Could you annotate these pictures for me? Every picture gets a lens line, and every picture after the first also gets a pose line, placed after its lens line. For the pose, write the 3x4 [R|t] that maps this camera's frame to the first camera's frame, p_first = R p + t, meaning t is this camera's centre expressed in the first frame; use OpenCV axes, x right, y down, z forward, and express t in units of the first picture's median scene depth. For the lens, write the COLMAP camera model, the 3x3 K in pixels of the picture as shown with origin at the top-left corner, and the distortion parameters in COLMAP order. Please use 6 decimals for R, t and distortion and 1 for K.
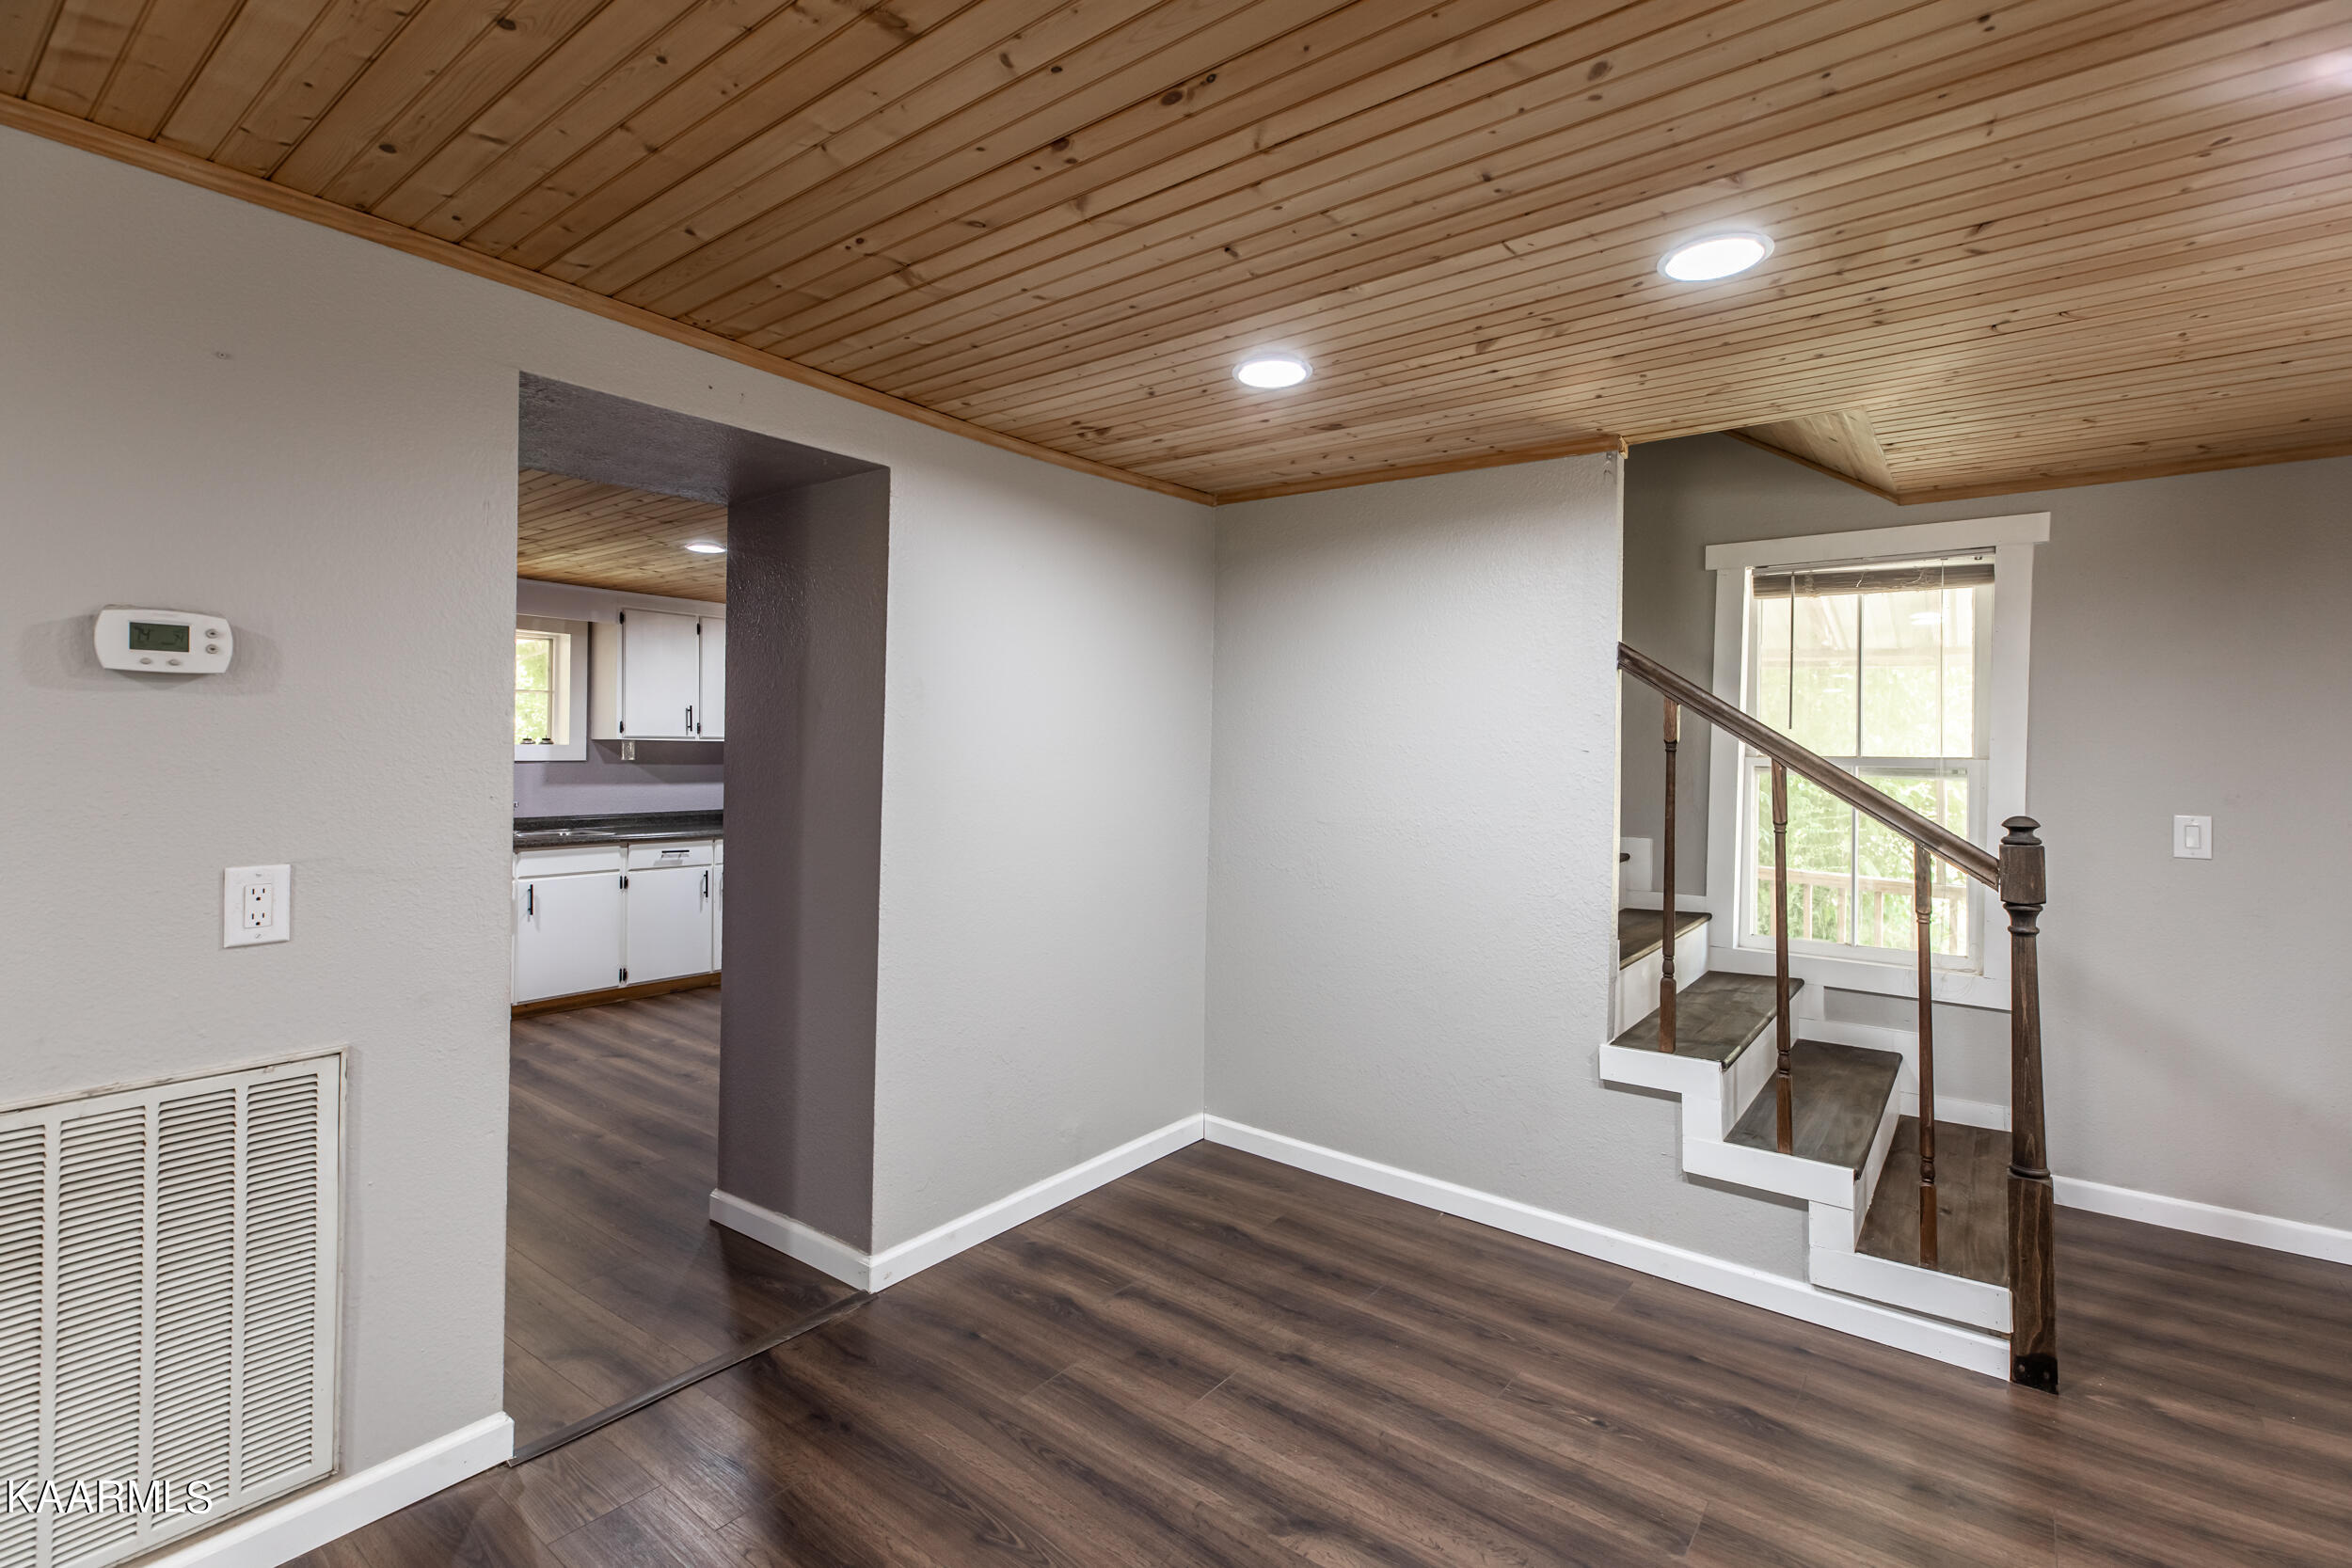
lens RADIAL K [[1057.8, 0, 1173.2], [0, 1057.8, 743.2], [0, 0, 1]] dist [0.013477, 0.000155]
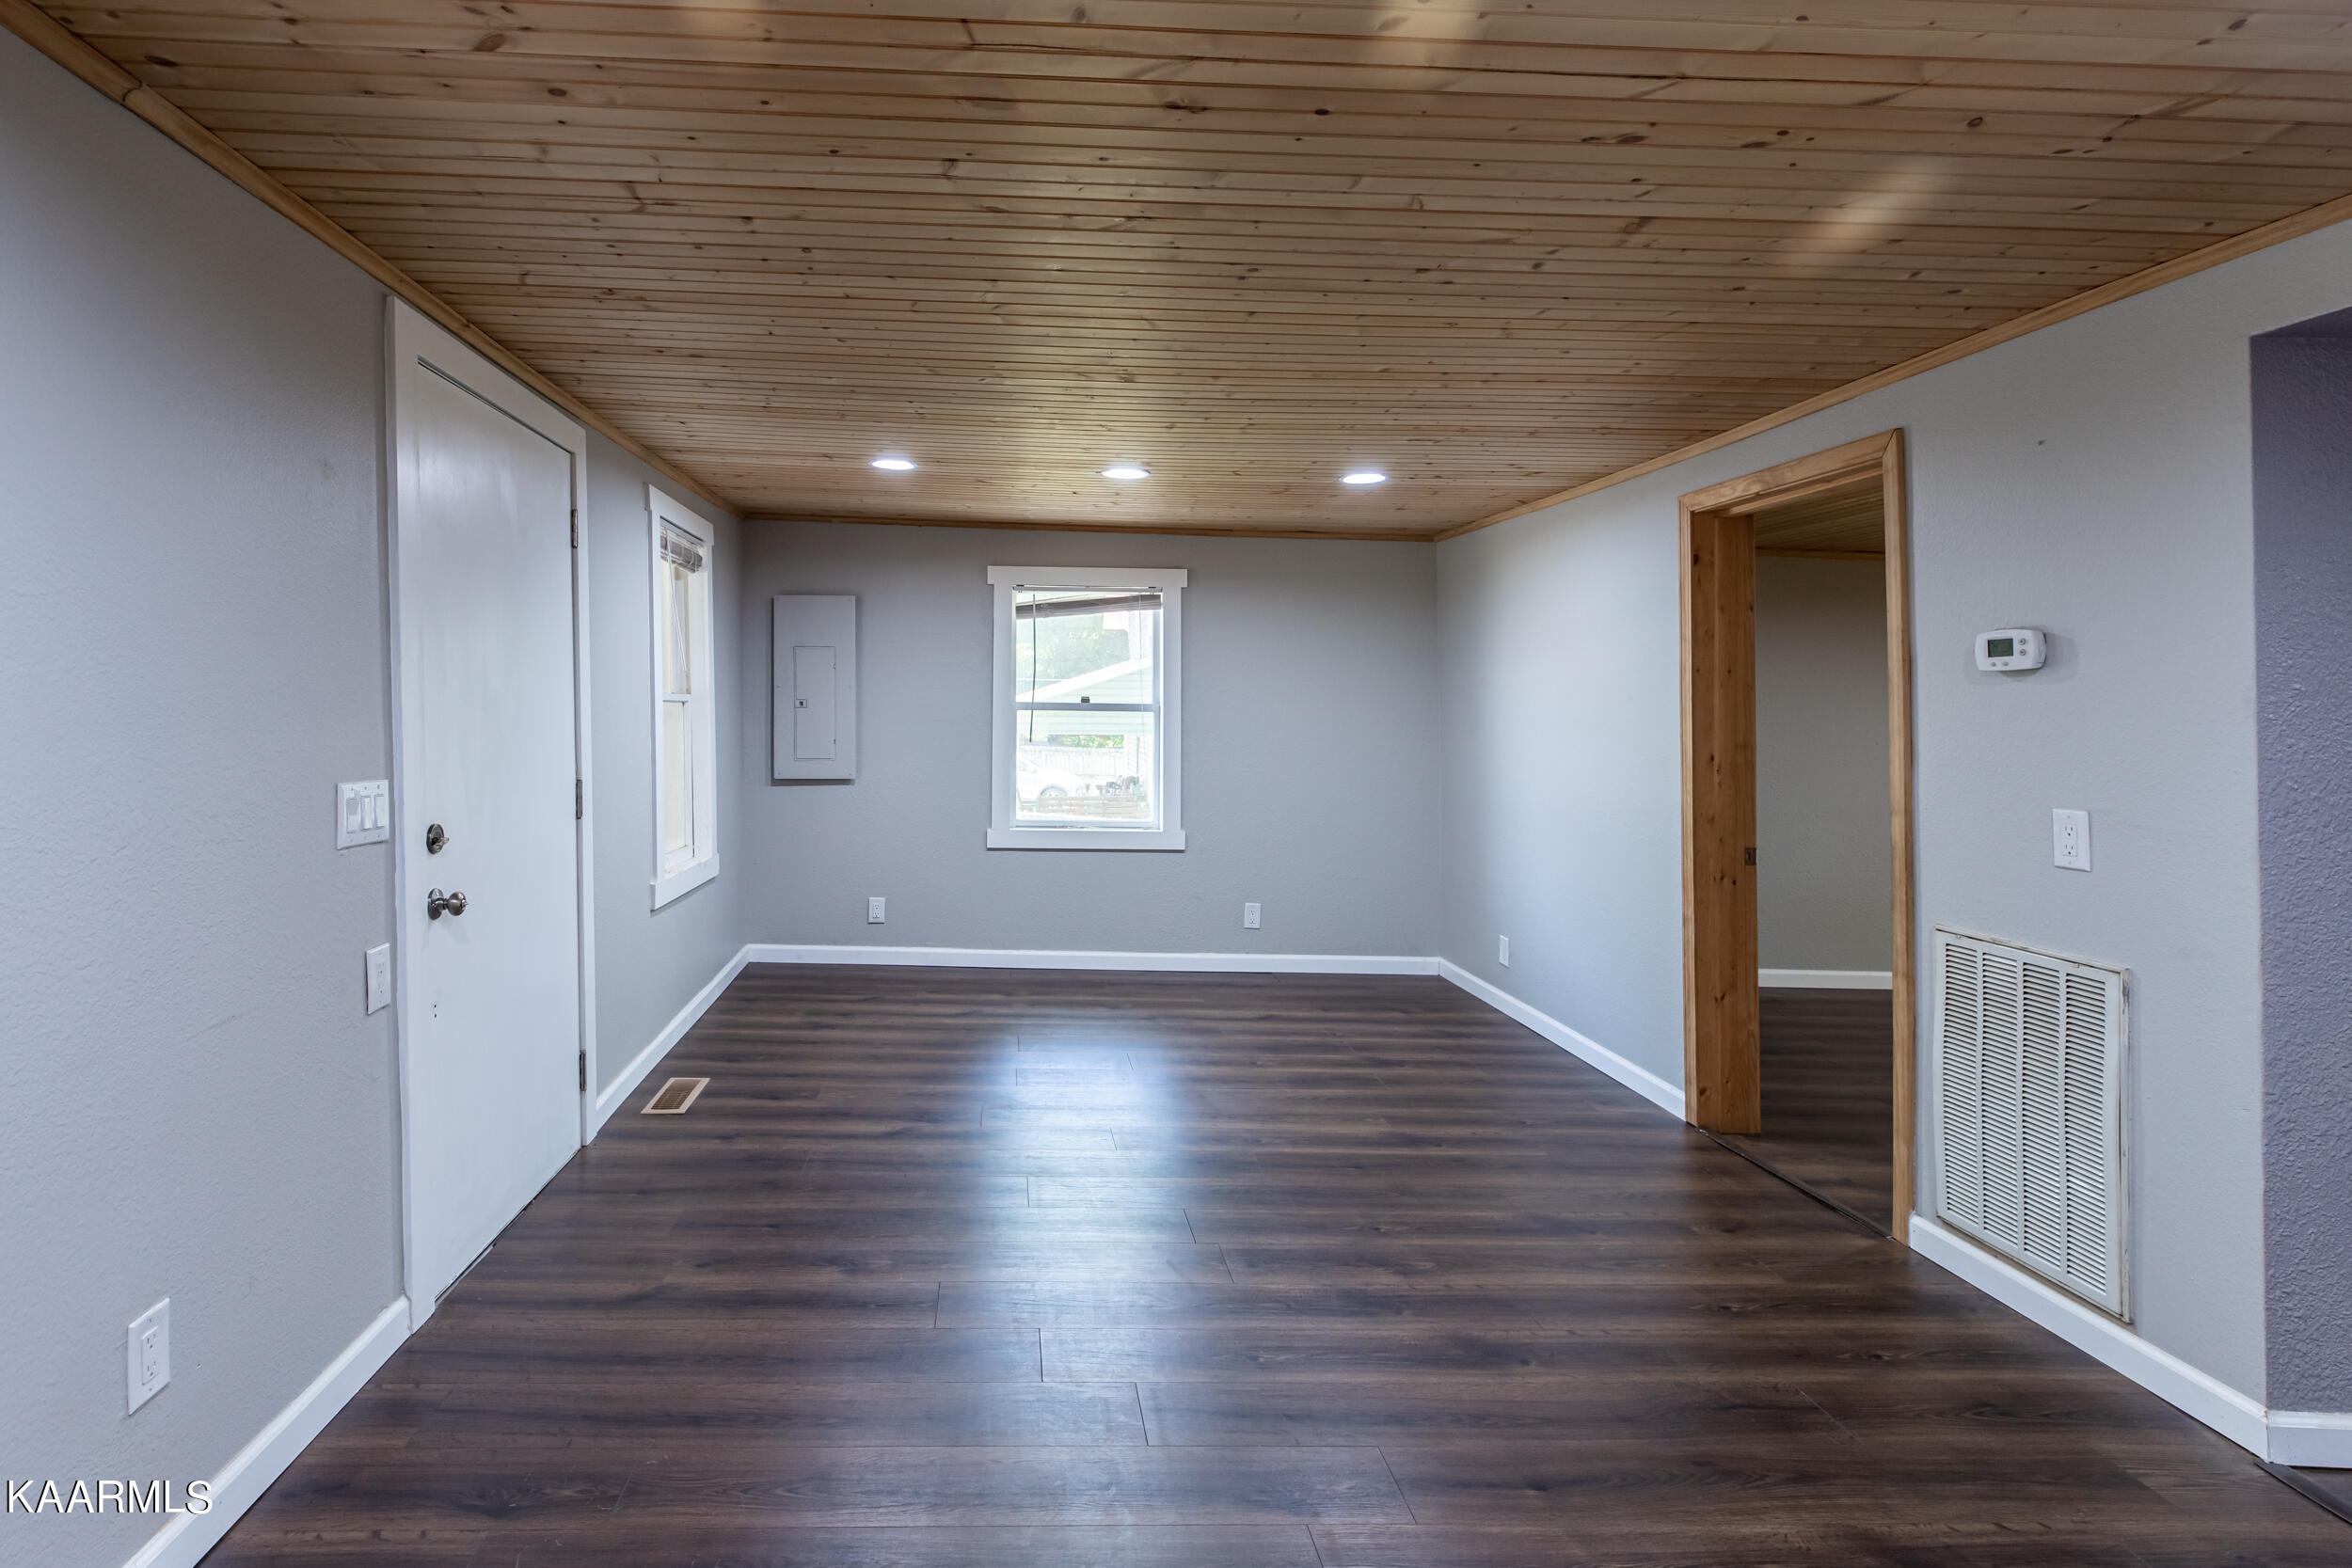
lens RADIAL K [[1057.8, 0, 1173.2], [0, 1057.8, 743.2], [0, 0, 1]] dist [0.013477, 0.000155]
pose [[-0.684203, 0.019224, -0.729038, 0.924244], [-0.005929, 0.999473, 0.031919, -0.005102], [0.729267, 0.026161, -0.683729, 1.143797]]
